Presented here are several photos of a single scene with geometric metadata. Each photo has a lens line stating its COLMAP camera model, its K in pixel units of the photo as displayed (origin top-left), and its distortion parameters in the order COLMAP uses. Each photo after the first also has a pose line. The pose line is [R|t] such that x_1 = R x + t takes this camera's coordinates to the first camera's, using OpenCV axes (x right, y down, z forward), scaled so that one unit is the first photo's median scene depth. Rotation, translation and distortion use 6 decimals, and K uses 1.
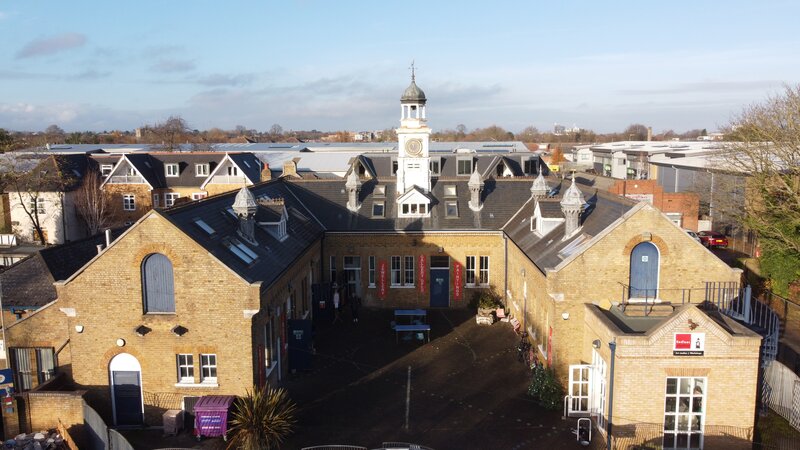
lens RADIAL K [[600.4, 0, 399.7], [0, 600.4, 223.0], [0, 0, 1]] dist [-0.009466, -0.001382]
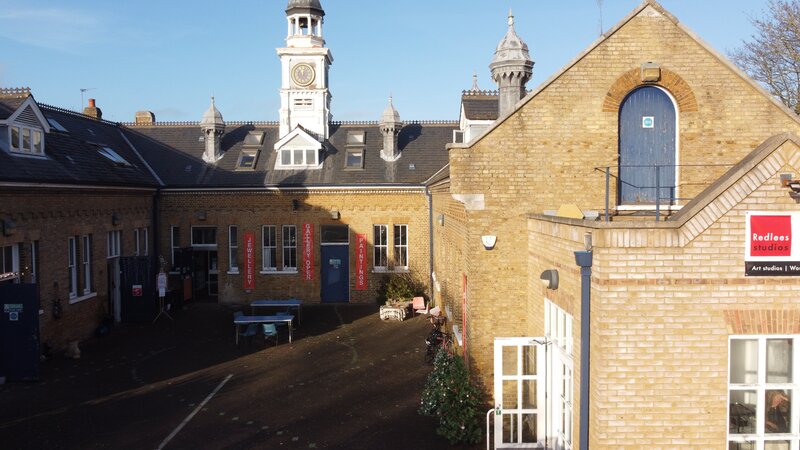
lens RADIAL K [[600.4, 0, 400.6], [0, 600.4, 224.6], [0, 0, 1]] dist [-0.009466, -0.001382]
pose [[0.999484, 0.000259, 0.032127, 0.128934], [0.002675, 0.995824, -0.091252, 0.125165], [-0.032016, 0.091291, 0.995309, 0.354736]]
